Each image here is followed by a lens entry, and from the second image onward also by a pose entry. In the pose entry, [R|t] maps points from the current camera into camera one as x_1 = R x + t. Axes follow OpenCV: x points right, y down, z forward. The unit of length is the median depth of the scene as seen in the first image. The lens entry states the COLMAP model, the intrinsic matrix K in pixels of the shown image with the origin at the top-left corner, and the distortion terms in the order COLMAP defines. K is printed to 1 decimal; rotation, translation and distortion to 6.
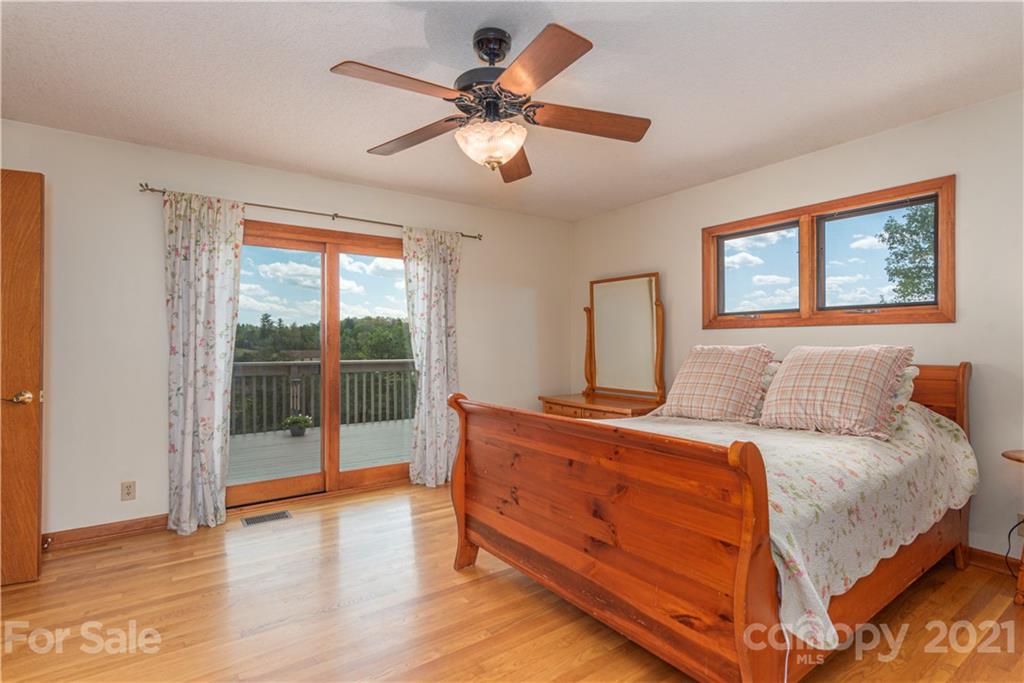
lens RADIAL K [[507.2, 0, 514.0], [0, 507.2, 341.0], [0, 0, 1]] dist [0.013110, 0.004347]
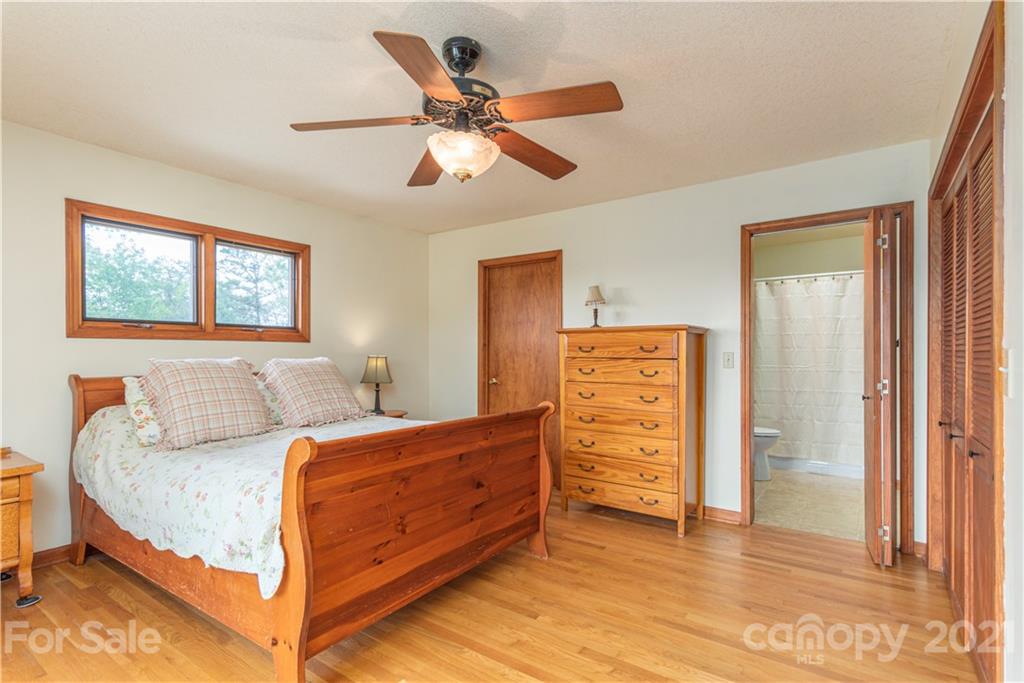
lens RADIAL K [[507.2, 0, 509.8], [0, 507.2, 352.6], [0, 0, 1]] dist [0.013110, 0.004347]
pose [[-0.342456, 0.006605, 0.939511, -0.951677], [-0.003718, 0.999958, -0.008385, 0.005087], [-0.939526, -0.006364, -0.342417, 1.183177]]
